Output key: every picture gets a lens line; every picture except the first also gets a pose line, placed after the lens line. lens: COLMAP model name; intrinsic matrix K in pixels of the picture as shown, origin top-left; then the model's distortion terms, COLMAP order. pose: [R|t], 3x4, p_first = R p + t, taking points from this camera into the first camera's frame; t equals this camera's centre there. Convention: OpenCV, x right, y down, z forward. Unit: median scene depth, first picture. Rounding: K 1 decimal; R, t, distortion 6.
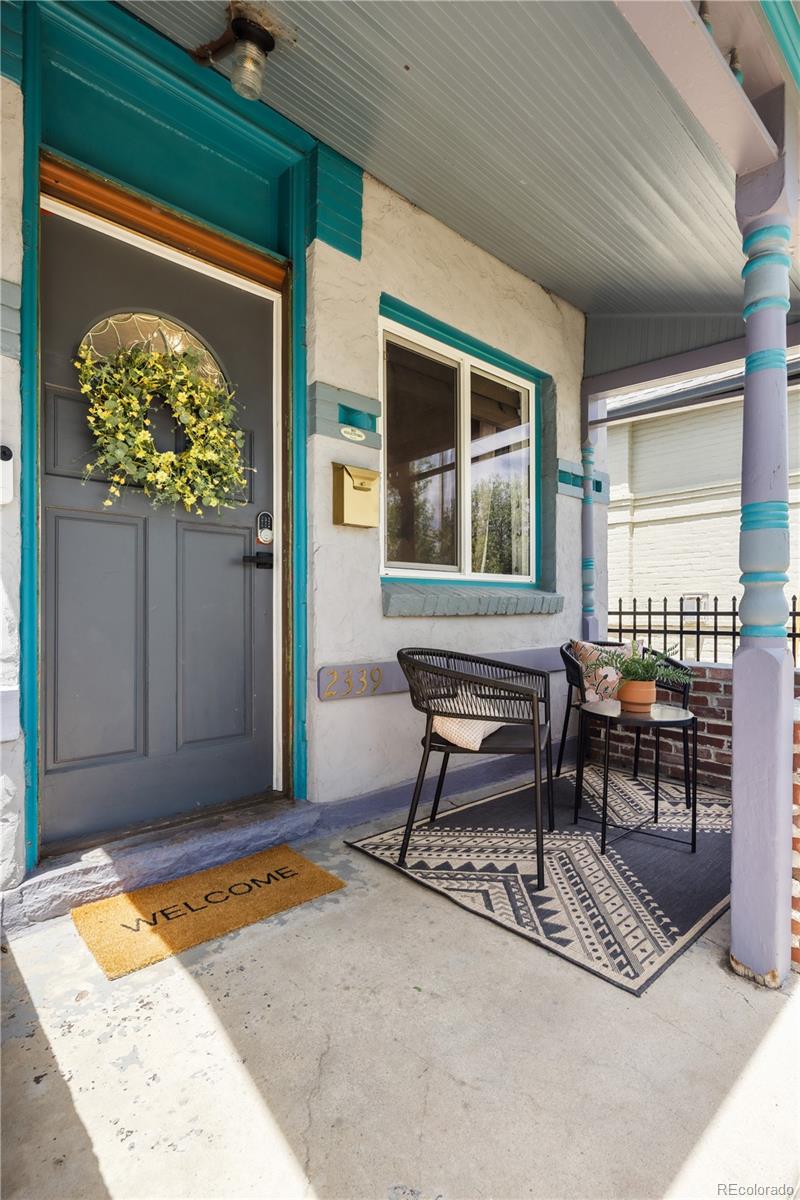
lens RADIAL K [[583.1, 0, 400.0], [0, 583.1, 600.0], [0, 0, 1]] dist [-0.000171, -0.000861]
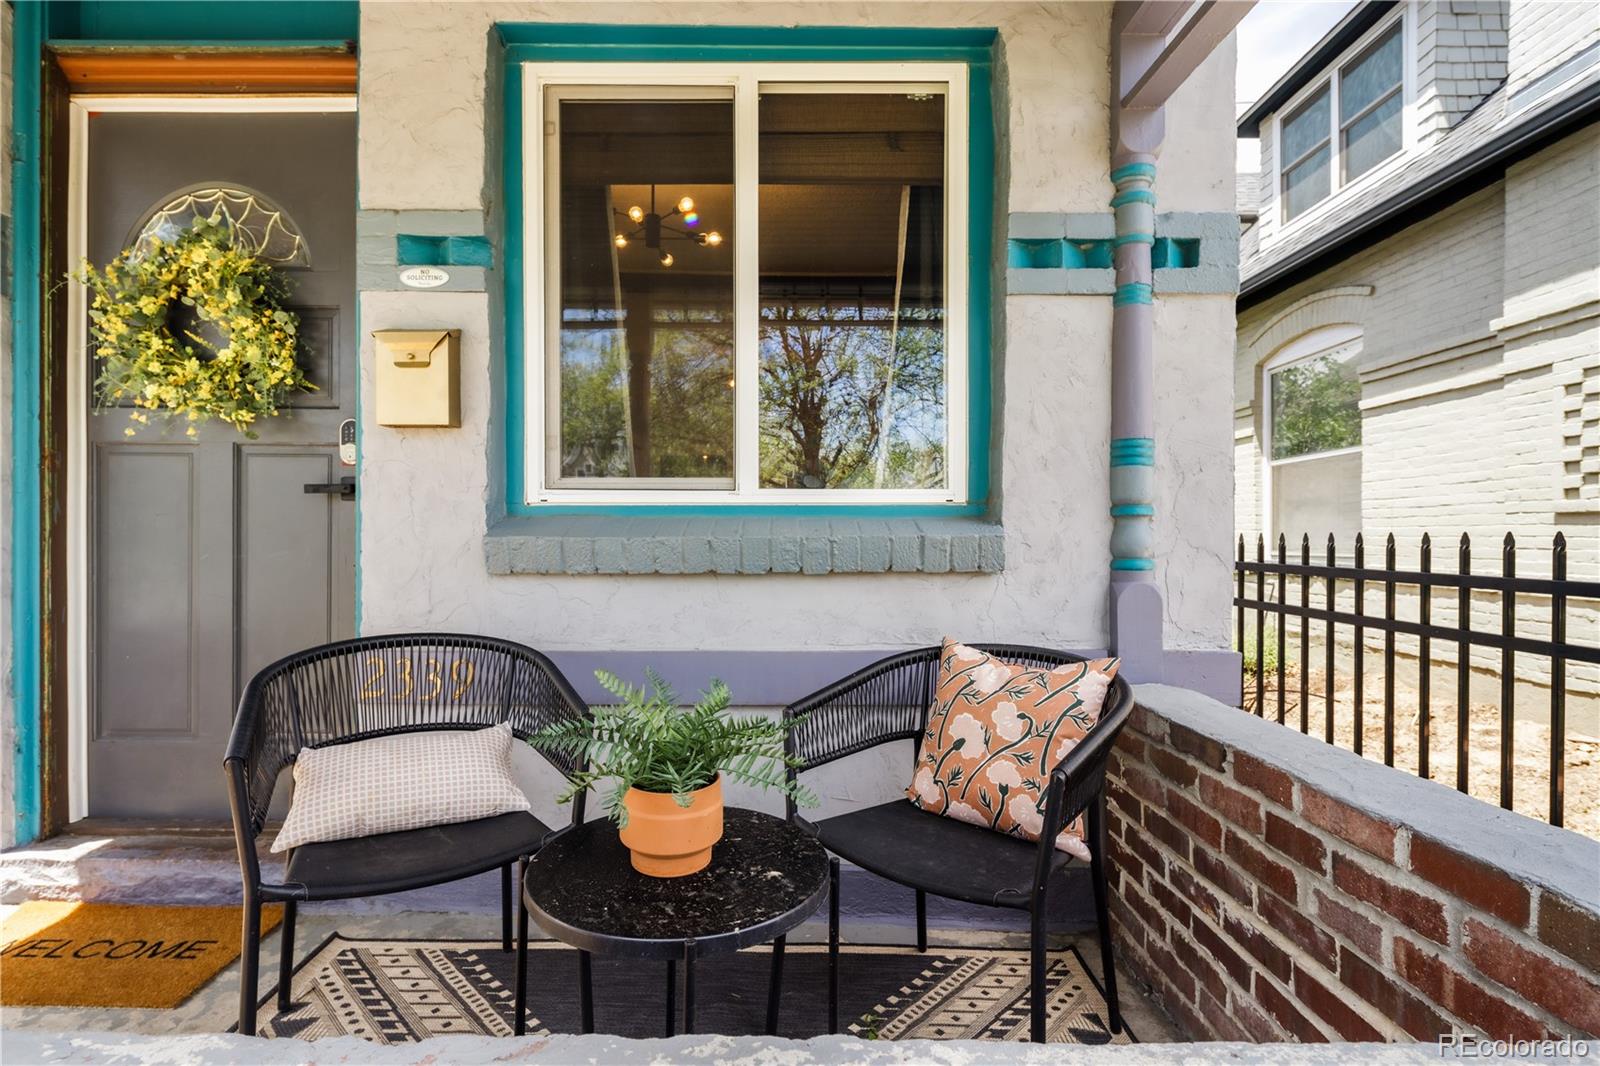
lens RADIAL K [[744.8, 0, 800.0], [0, 744.8, 533.0], [0, 0, 1]] dist [-0.002934, -0.000676]
pose [[0.736953, -0.001531, -0.675942, 0.737293], [0.007756, 0.999951, 0.006192, -0.015776], [0.675899, -0.009806, 0.736929, 0.680682]]
